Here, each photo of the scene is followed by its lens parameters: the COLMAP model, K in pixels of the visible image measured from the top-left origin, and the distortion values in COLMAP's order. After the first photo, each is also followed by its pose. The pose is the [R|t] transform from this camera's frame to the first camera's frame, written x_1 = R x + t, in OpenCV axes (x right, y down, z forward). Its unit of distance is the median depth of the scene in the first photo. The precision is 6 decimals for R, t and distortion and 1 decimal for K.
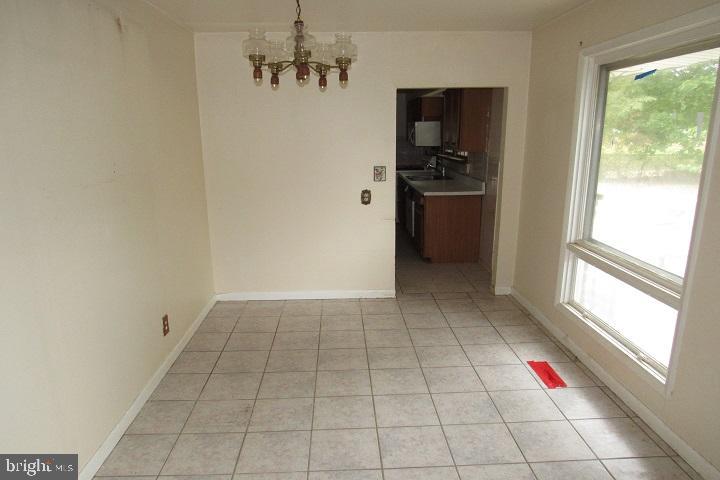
lens RADIAL K [[508.2, 0, 350.6], [0, 508.2, 257.4], [0, 0, 1]] dist [-0.025057, 0.000341]
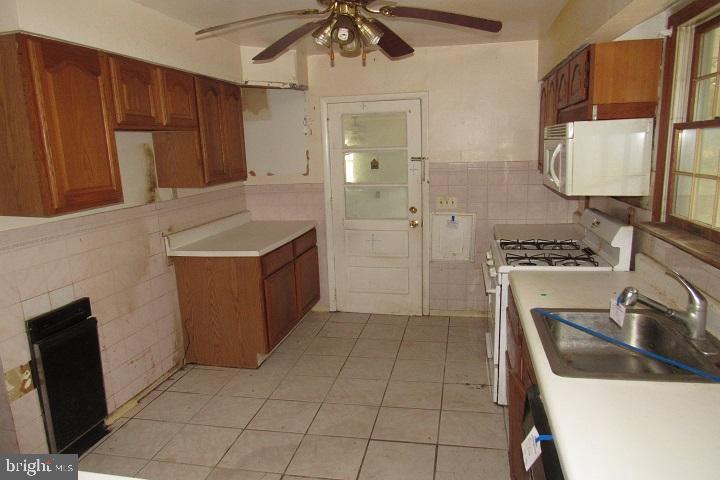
lens RADIAL K [[508.2, 0, 360.9], [0, 508.2, 242.5], [0, 0, 1]] dist [-0.025057, 0.000341]
pose [[0.973903, 0.024762, -0.225612, 0.079208], [-0.035605, 0.998392, -0.044120, -0.185342], [0.224156, 0.051002, 0.973218, 0.712659]]
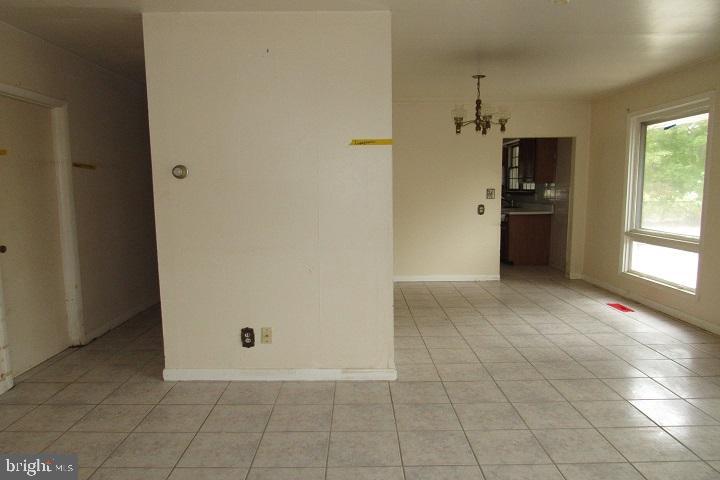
lens RADIAL K [[508.2, 0, 359.8], [0, 508.2, 238.7], [0, 0, 1]] dist [-0.025057, 0.000341]
pose [[0.999741, 0.003084, -0.022543, -0.321074], [-0.006260, 0.989817, -0.142206, 0.197042], [0.021875, 0.142310, 0.989580, -0.502908]]
